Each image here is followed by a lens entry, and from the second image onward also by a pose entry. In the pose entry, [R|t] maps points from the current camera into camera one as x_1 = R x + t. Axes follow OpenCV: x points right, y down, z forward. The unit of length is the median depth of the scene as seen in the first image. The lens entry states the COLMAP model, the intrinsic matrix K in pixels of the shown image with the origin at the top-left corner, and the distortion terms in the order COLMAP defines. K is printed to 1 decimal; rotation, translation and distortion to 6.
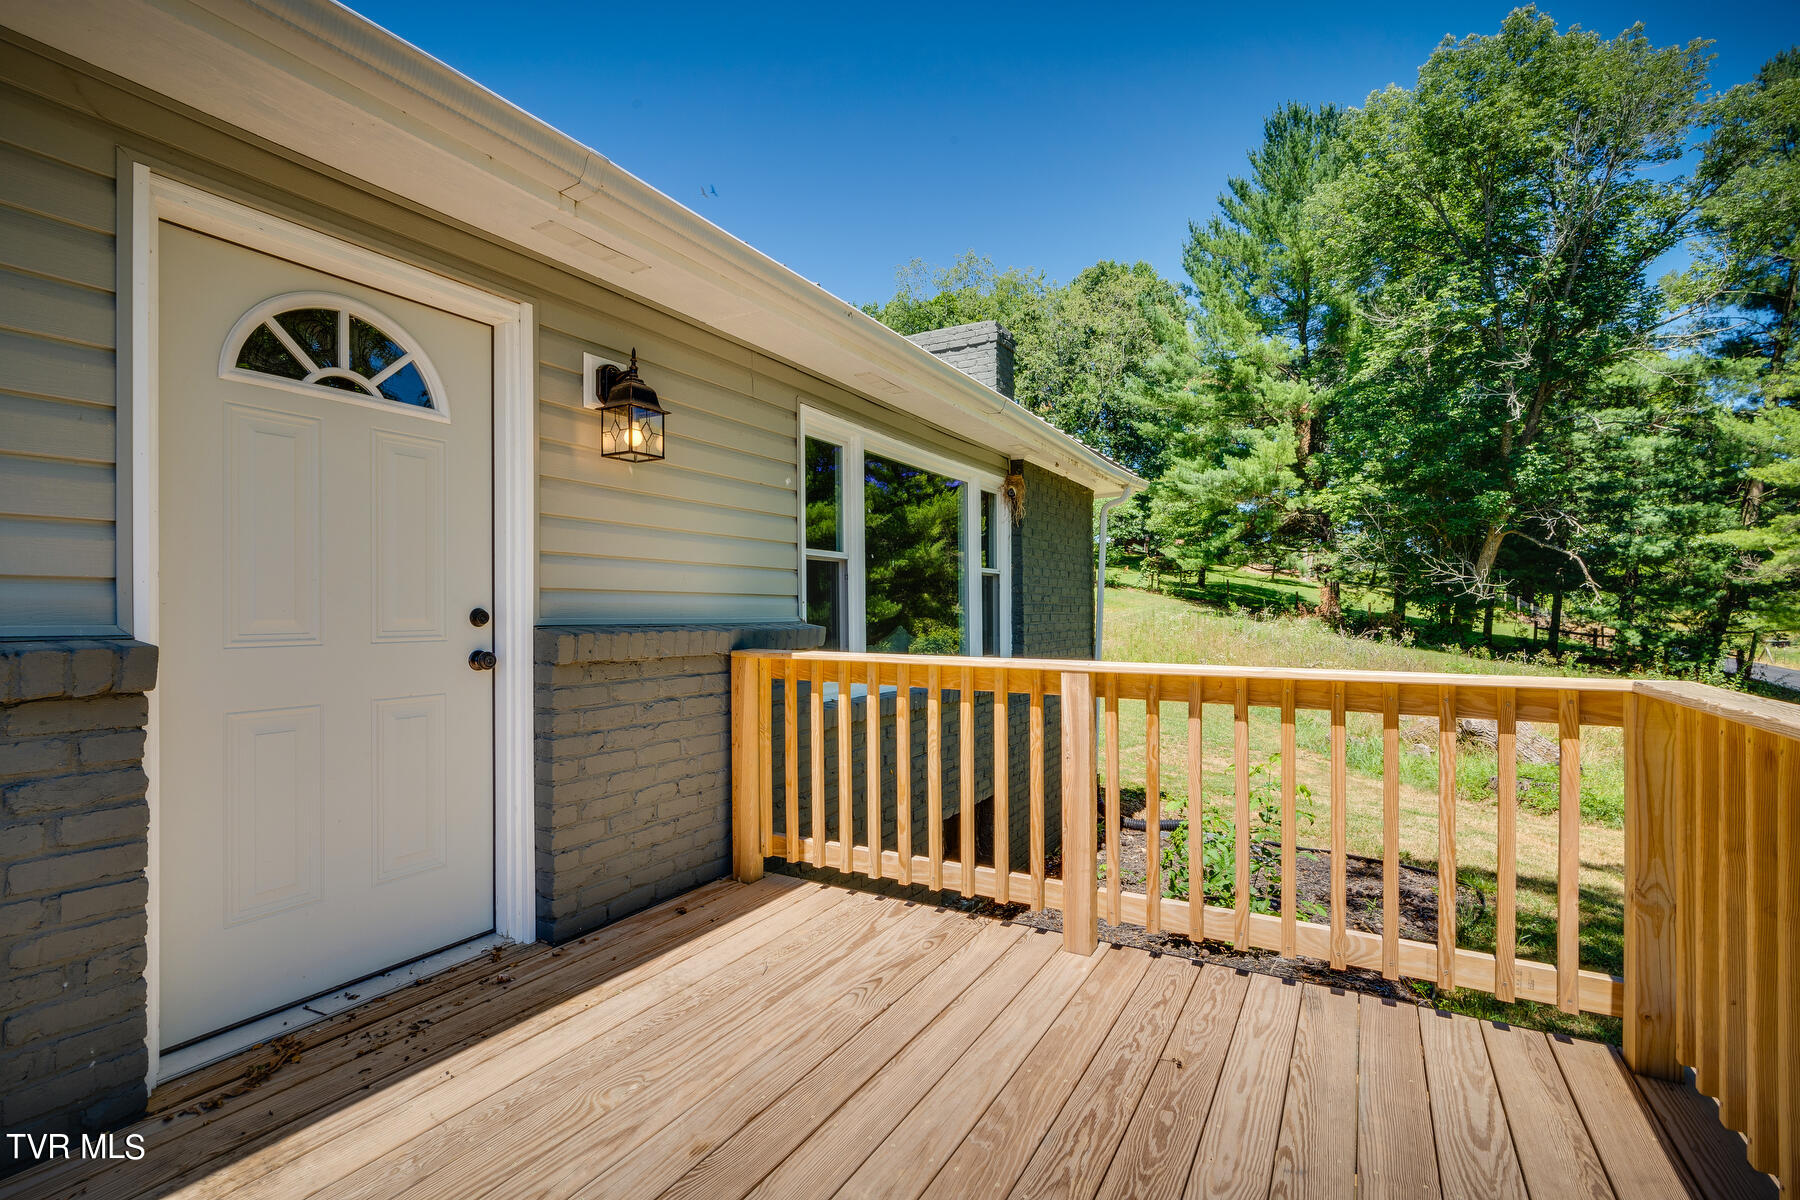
lens RADIAL K [[817.3, 0, 904.0], [0, 817.3, 606.7], [0, 0, 1]] dist [-0.003366, 0.001154]
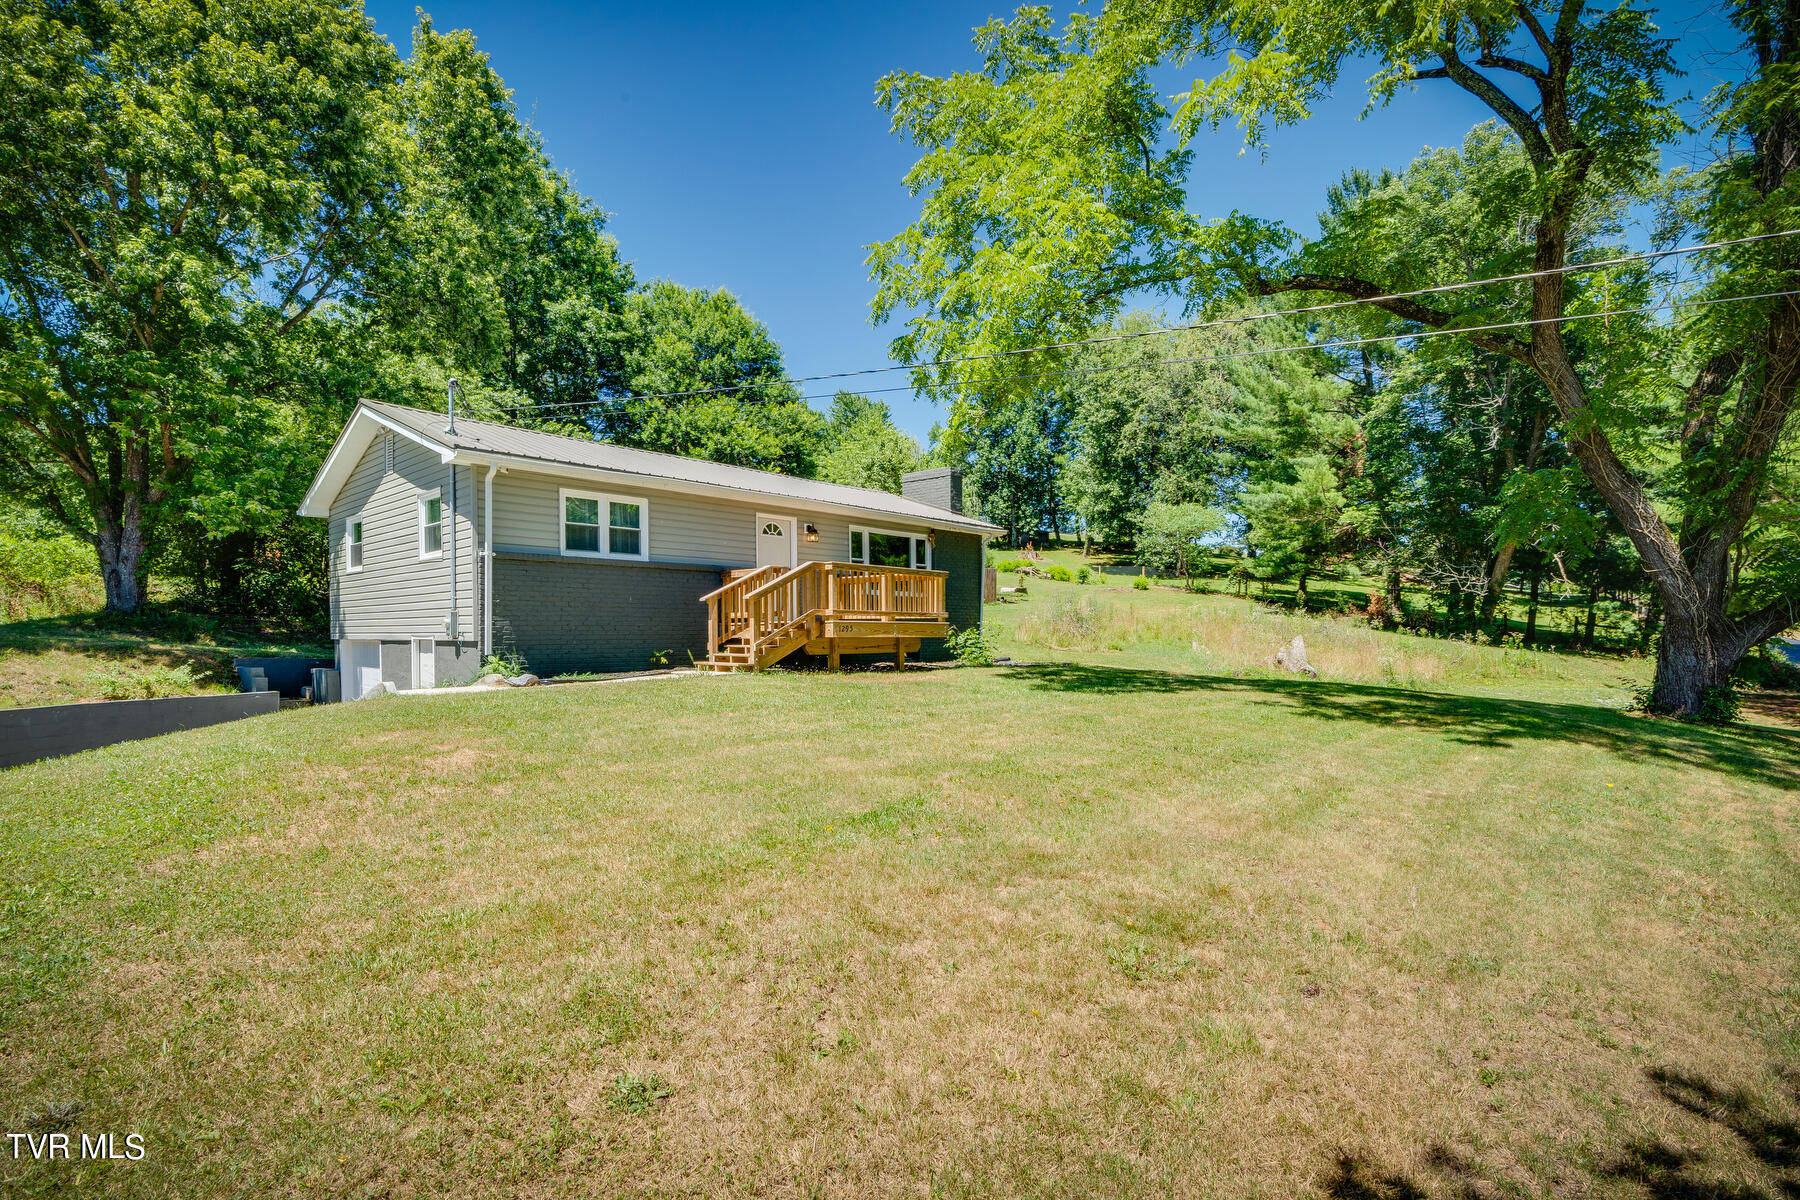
lens RADIAL K [[817.3, 0, 904.5], [0, 817.3, 654.2], [0, 0, 1]] dist [-0.003366, 0.001154]
pose [[0.979169, 0.003333, -0.203022, 0.100343], [0.003576, 0.999427, 0.033655, 0.028403], [0.203018, -0.033679, 0.978596, -0.309297]]
